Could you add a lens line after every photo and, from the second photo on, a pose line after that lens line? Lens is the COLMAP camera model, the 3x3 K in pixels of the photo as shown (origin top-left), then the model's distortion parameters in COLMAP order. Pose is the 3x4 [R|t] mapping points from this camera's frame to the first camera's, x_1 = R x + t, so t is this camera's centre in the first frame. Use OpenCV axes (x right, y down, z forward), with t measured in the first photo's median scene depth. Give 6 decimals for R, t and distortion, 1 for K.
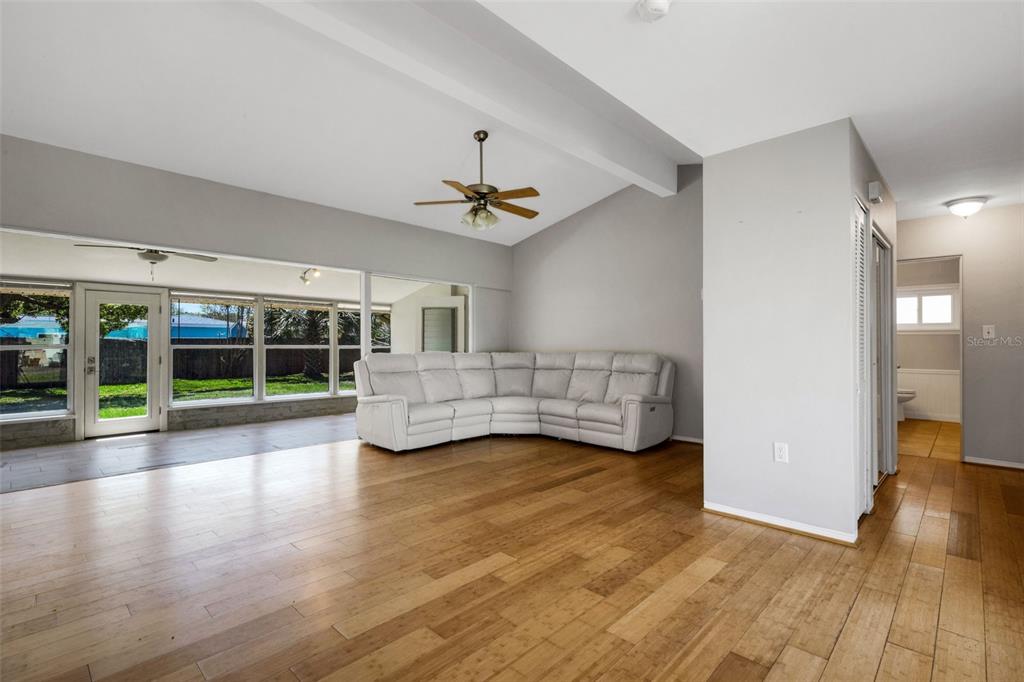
lens RADIAL K [[473.2, 0, 515.9], [0, 473.2, 344.5], [0, 0, 1]] dist [0.005334, -0.000033]
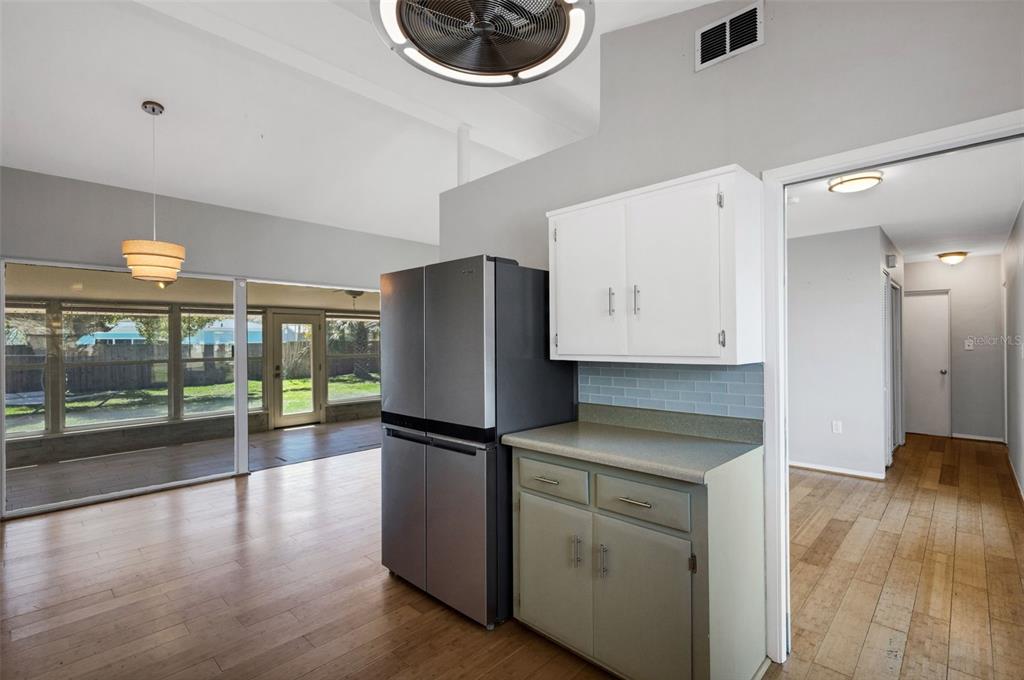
lens RADIAL K [[473.2, 0, 516.5], [0, 473.2, 344.1], [0, 0, 1]] dist [0.005334, -0.000033]
pose [[0.999959, -0.006999, 0.005681, -0.390634], [0.006970, 0.999963, 0.005111, -0.051534], [-0.005716, -0.005071, 0.999971, -0.440967]]
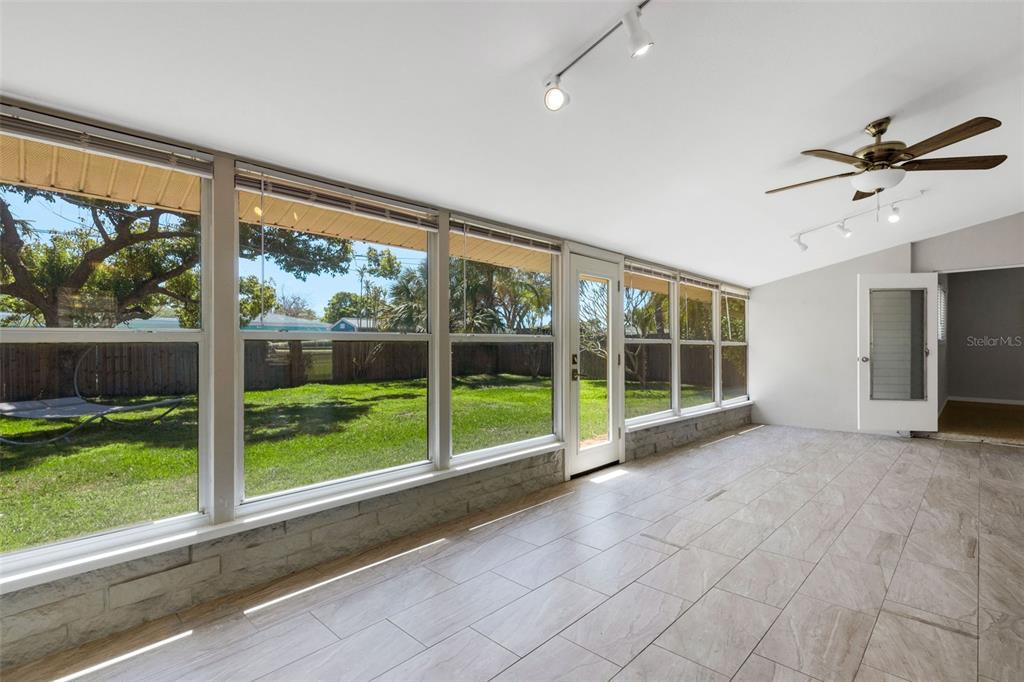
lens RADIAL K [[473.2, 0, 506.8], [0, 473.2, 348.6], [0, 0, 1]] dist [0.005334, -0.000033]
pose [[0.999991, 0.001345, -0.003962, -1.517492], [-0.001332, 0.999993, 0.003375, 0.024820], [0.003966, -0.003370, 0.999986, 0.527407]]
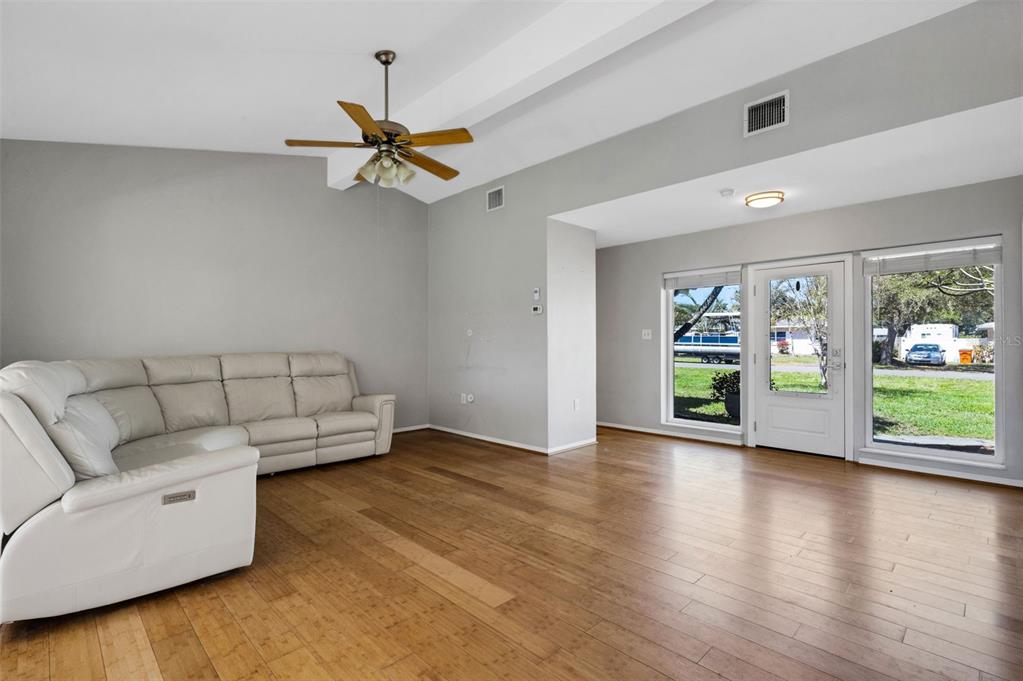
lens RADIAL K [[472.8, 0, 507.4], [0, 472.8, 345.1], [0, 0, 1]] dist [0.005334, -0.000033]
pose [[0.030463, -0.001999, 0.999534, -0.849616], [0.002125, 0.999996, 0.001935, 0.001310], [-0.999534, 0.002065, 0.030468, 0.845238]]
